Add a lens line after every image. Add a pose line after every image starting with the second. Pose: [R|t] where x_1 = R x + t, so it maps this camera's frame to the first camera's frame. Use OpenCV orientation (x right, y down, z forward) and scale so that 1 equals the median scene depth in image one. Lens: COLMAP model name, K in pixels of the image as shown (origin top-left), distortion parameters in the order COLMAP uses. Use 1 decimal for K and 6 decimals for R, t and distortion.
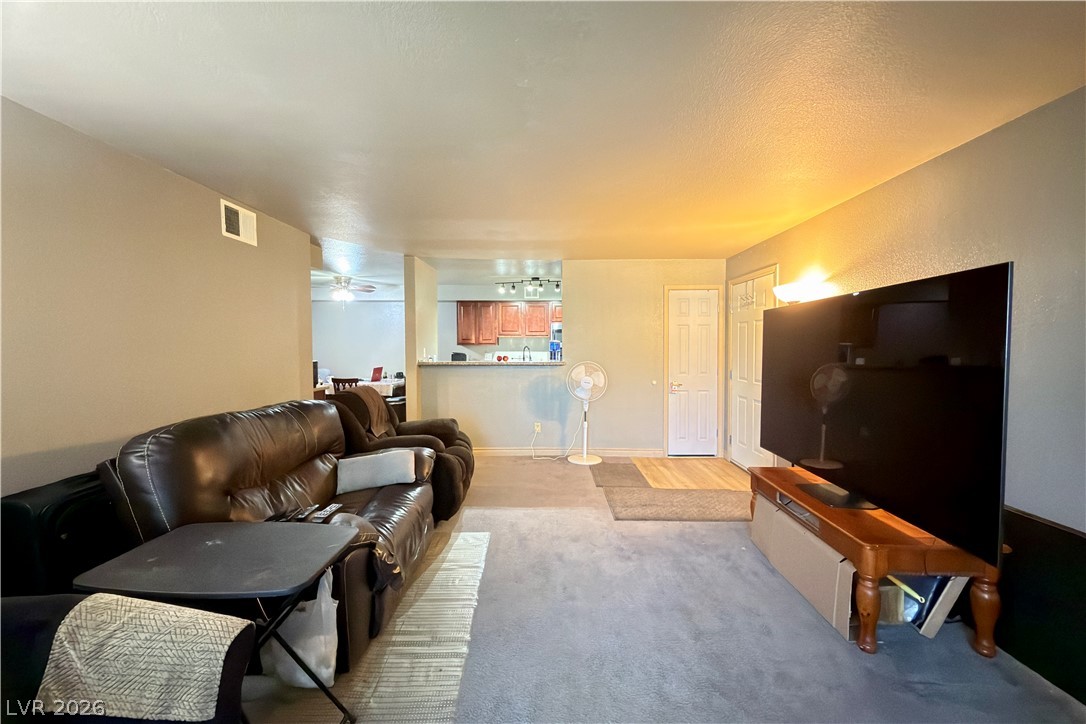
lens RADIAL K [[446.1, 0, 545.1], [0, 446.1, 360.3], [0, 0, 1]] dist [0.001901, 0.000134]
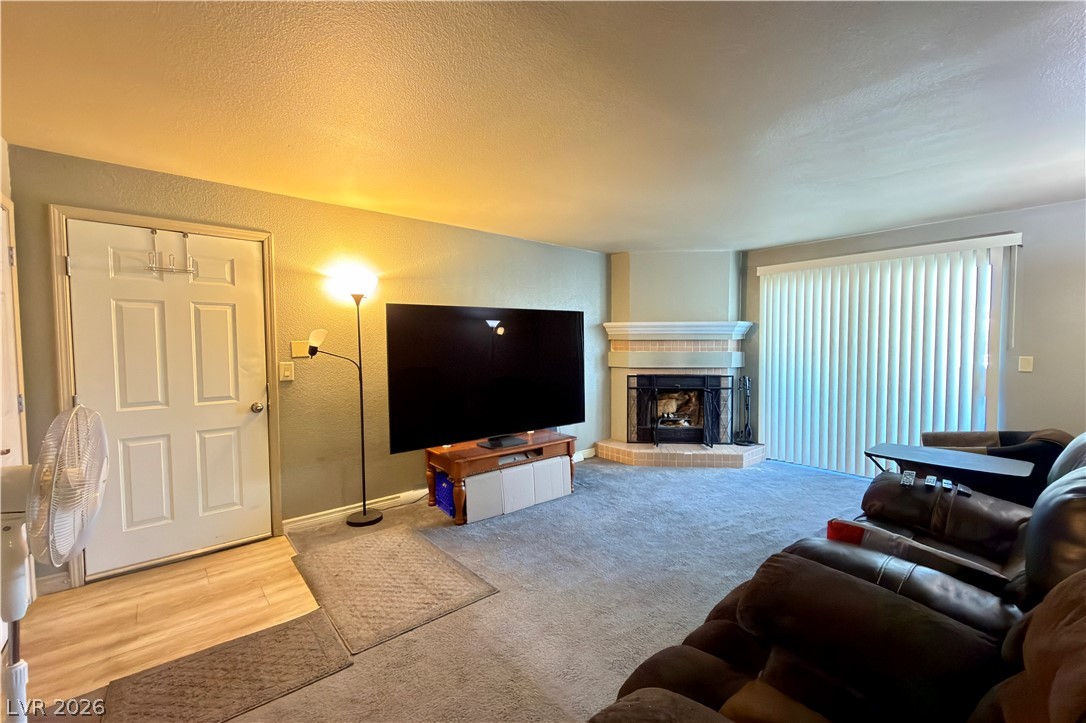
lens RADIAL K [[446.1, 0, 542.8], [0, 446.1, 360.9], [0, 0, 1]] dist [0.001901, 0.000134]
pose [[-0.644298, -0.026095, 0.764329, -0.304744], [0.038510, 0.997043, 0.066502, -0.032224], [-0.763804, 0.072281, -0.641388, 1.025234]]
